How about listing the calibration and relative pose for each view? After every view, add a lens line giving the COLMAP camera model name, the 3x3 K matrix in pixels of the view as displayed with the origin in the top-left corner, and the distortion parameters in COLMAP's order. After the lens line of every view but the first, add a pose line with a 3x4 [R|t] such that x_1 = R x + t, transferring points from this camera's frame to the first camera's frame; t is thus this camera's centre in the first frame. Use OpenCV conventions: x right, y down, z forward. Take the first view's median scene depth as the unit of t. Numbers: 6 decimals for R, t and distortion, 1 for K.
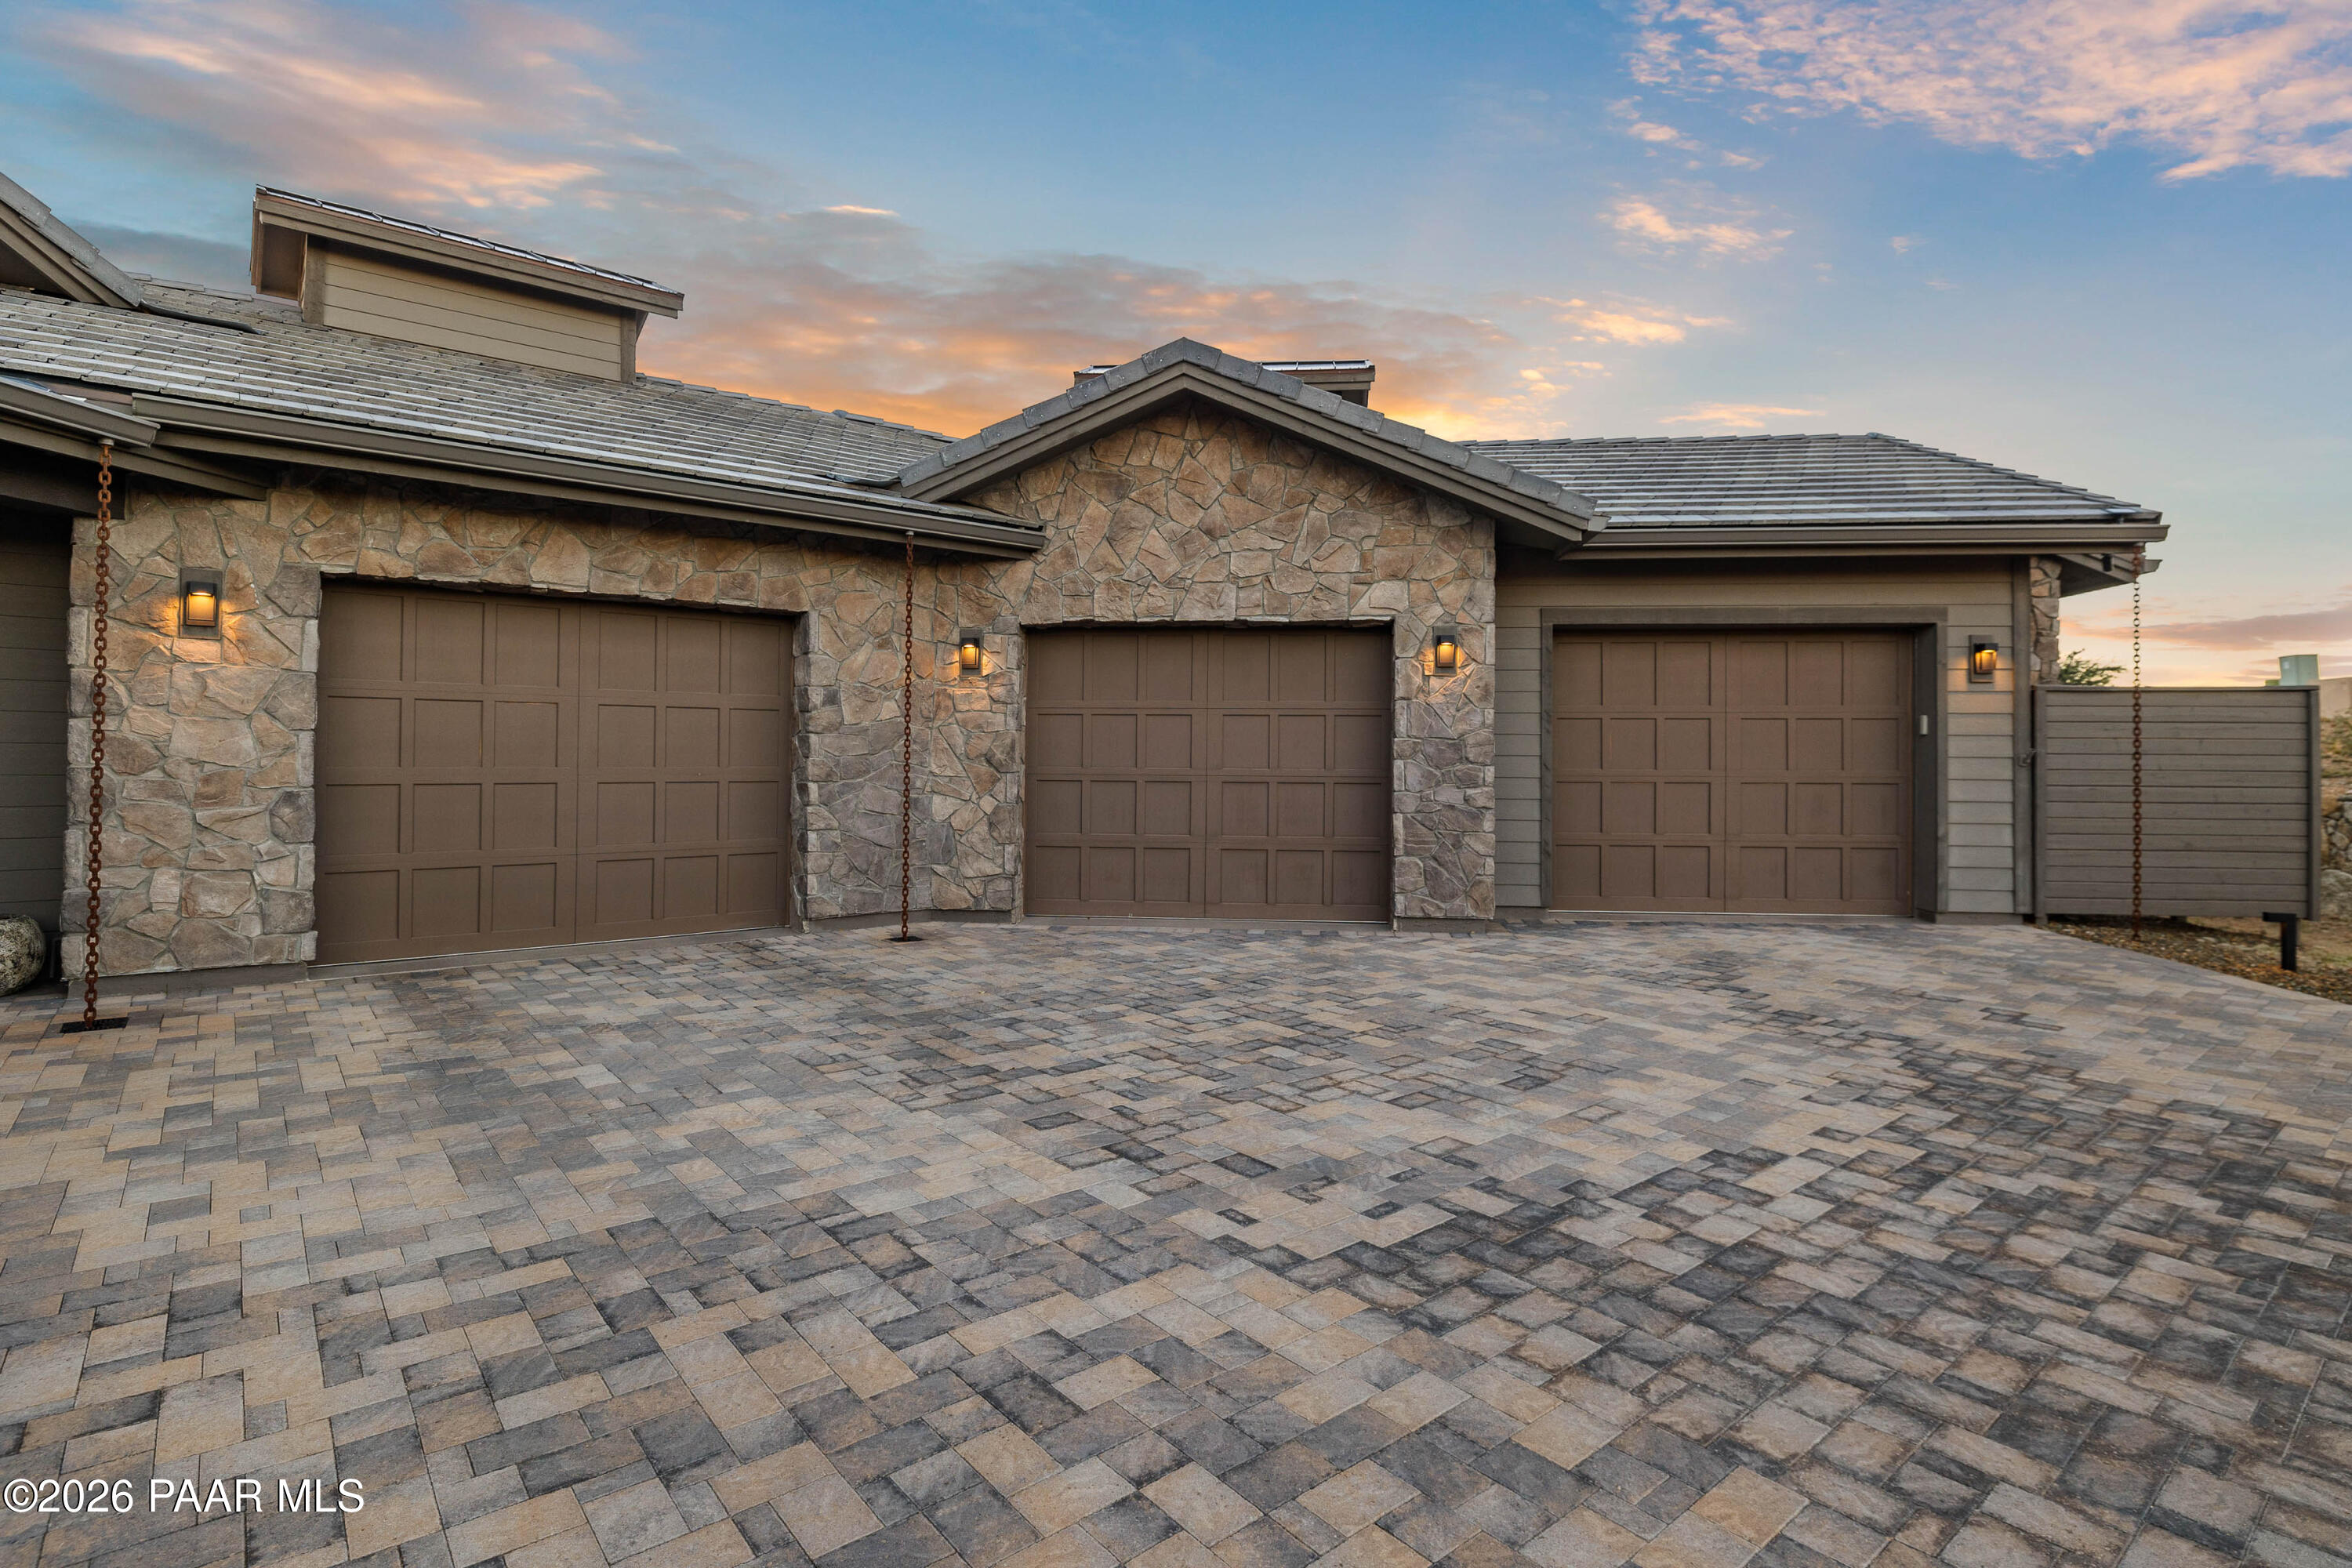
lens RADIAL K [[1175.0, 0, 1172.3], [0, 1175.0, 748.9], [0, 0, 1]] dist [0.002423, 0.000833]
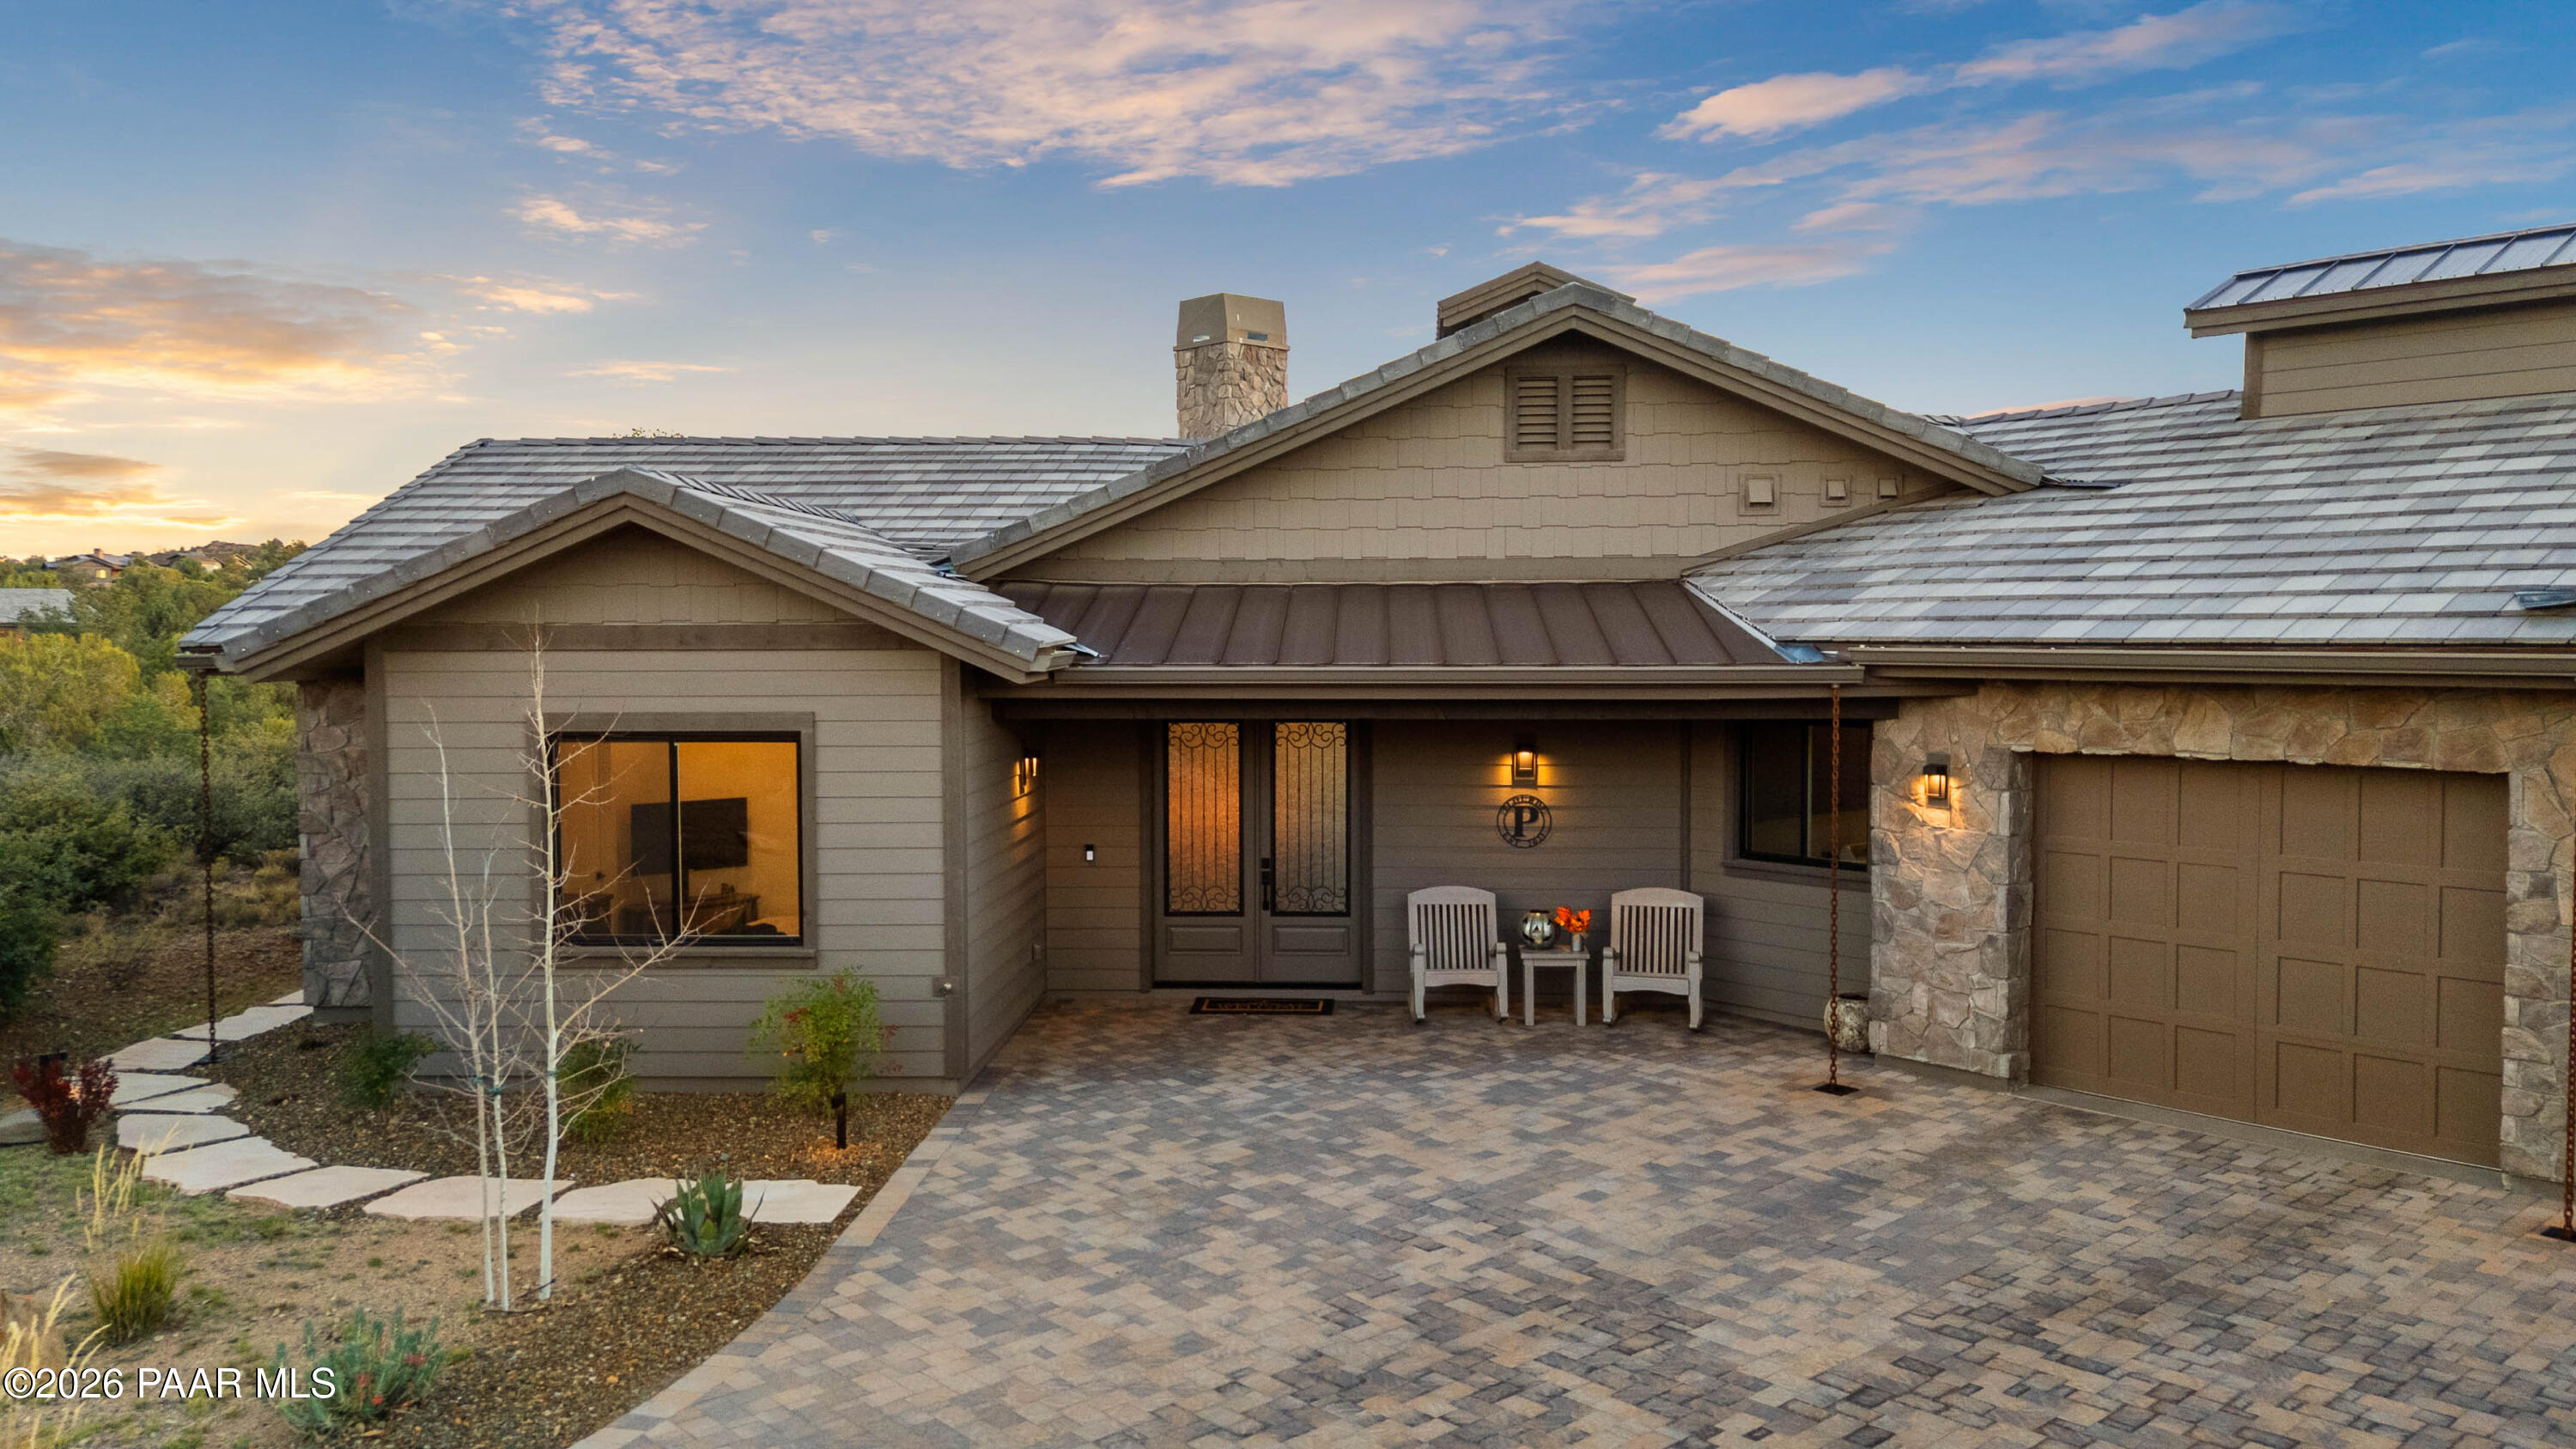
lens RADIAL K [[1887.4, 0, 1291.7], [0, 1887.4, 716.7], [0, 0, 1]] dist [0.093682, -0.101149]
pose [[0.048040, 0.039677, -0.998057, 1.176153], [0.011942, 0.999116, 0.040294, -0.278738], [0.998774, -0.013854, 0.047524, 0.198762]]
